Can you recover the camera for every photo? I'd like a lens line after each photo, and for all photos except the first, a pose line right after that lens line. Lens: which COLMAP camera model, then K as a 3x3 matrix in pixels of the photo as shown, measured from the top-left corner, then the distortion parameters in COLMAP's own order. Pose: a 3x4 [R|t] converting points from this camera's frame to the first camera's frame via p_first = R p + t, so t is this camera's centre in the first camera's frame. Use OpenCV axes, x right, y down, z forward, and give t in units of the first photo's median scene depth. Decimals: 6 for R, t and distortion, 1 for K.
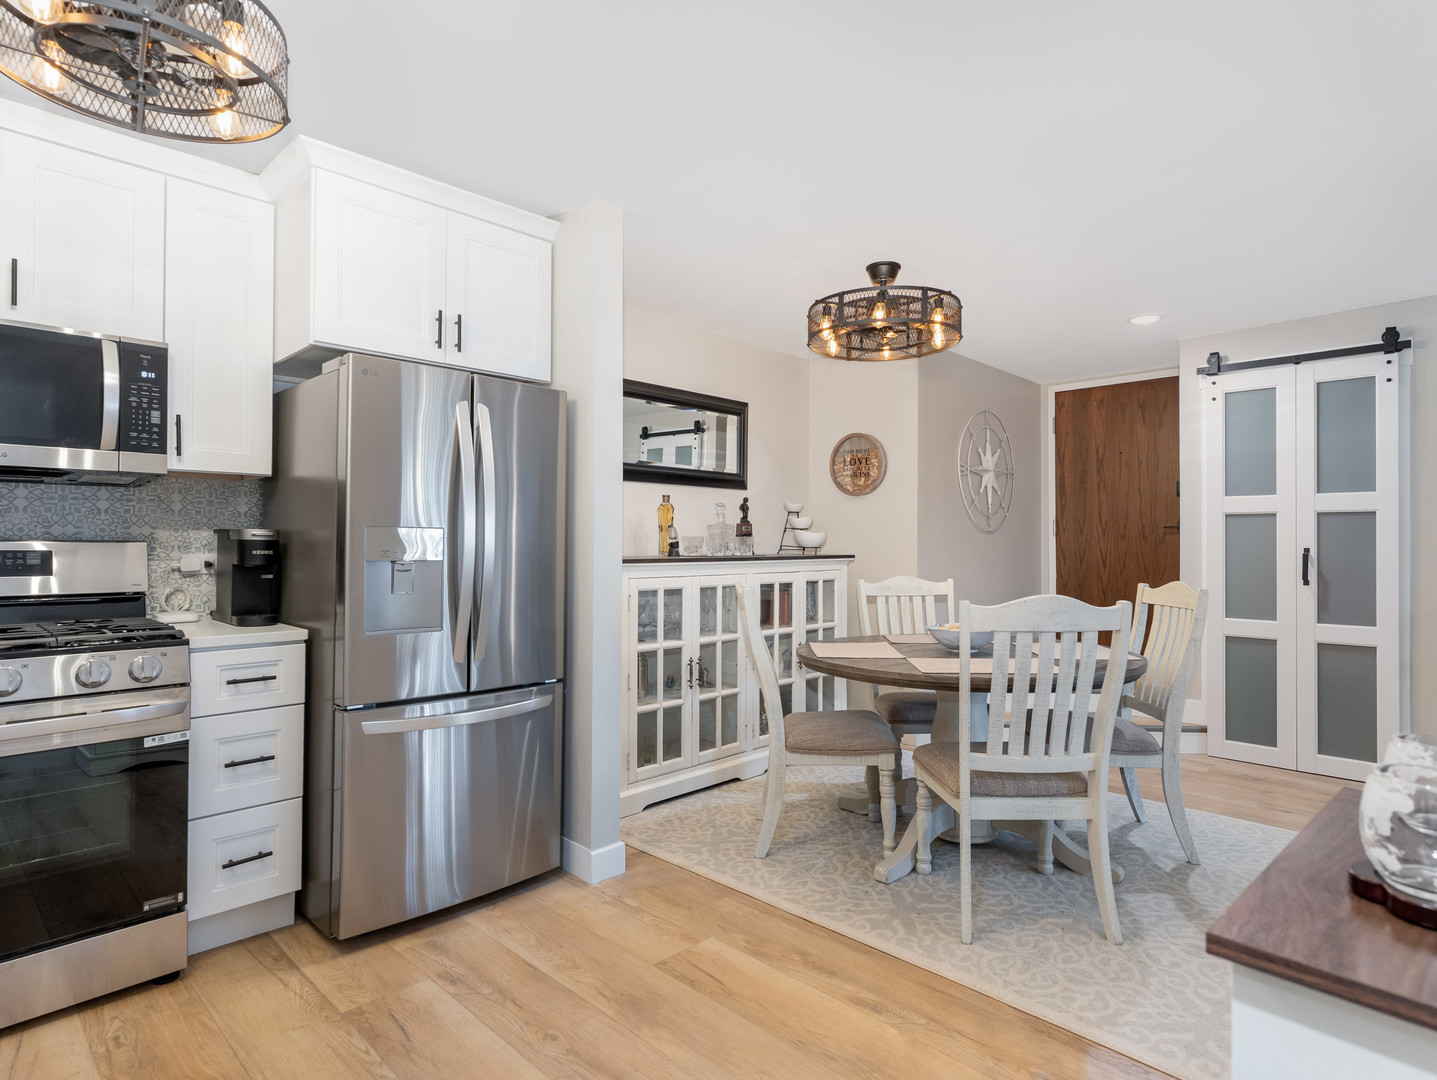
lens RADIAL K [[787.3, 0, 709.6], [0, 787.3, 533.1], [0, 0, 1]] dist [0.000584, -0.001522]
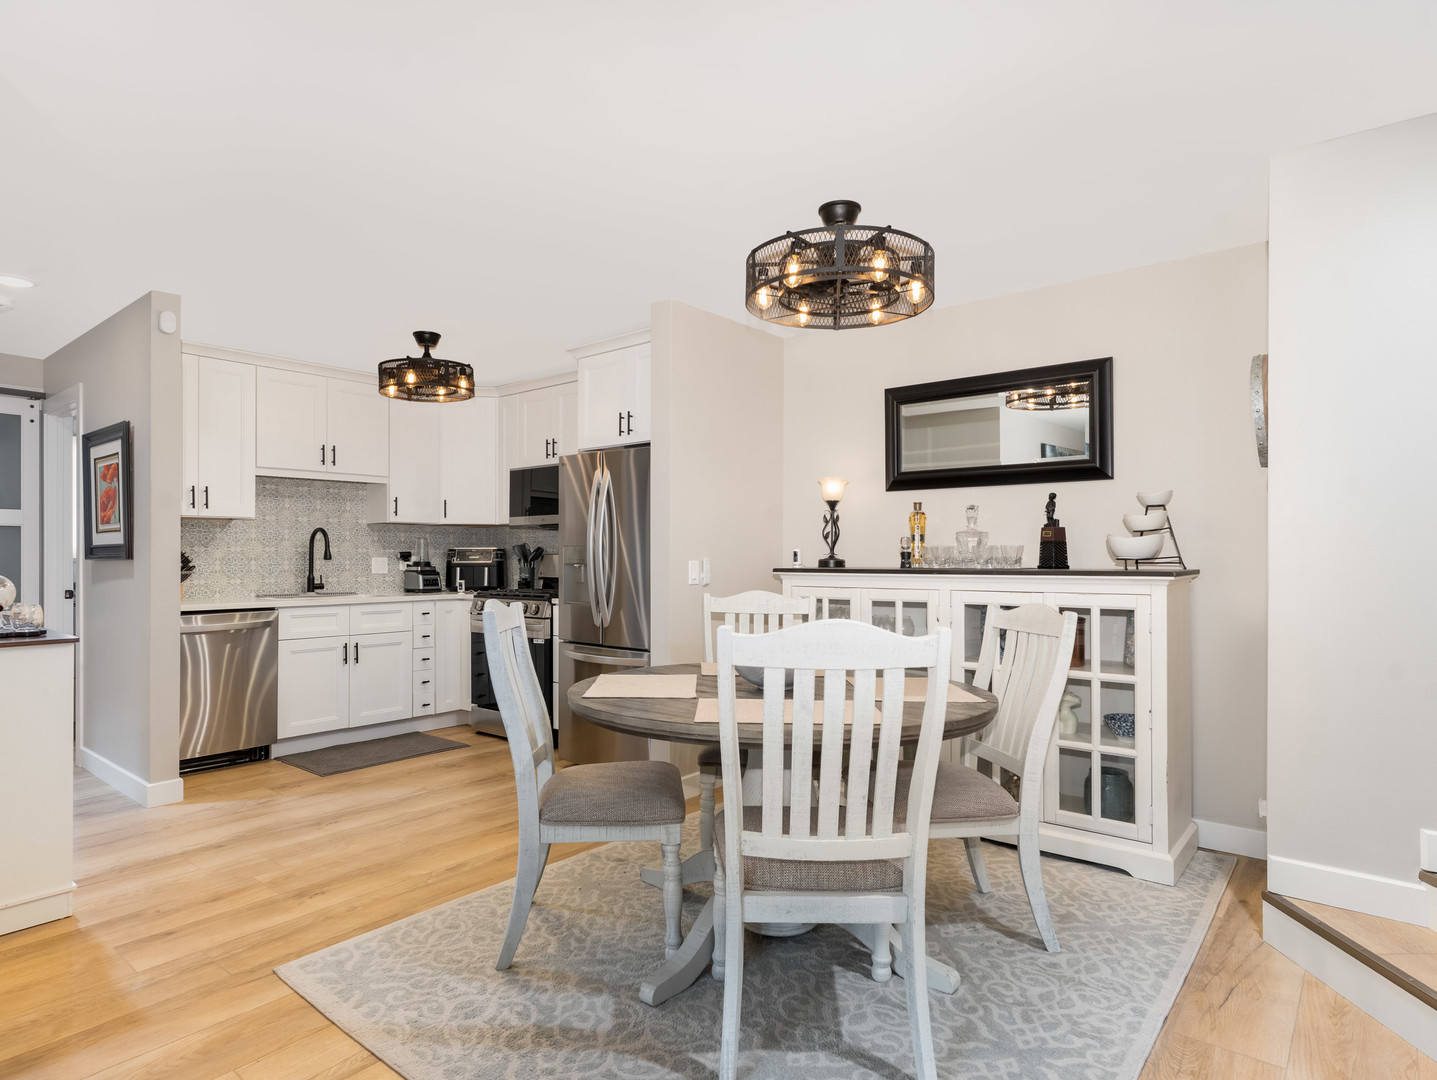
lens RADIAL K [[805.9, 0, 715.8], [0, 805.9, 547.2], [0, 0, 1]] dist [-0.005843, 0.005712]
pose [[0.095731, -0.010698, -0.995350, 1.508959], [0.016427, 0.999823, -0.009166, 0.016790], [0.995272, -0.015473, 0.095890, 1.159037]]
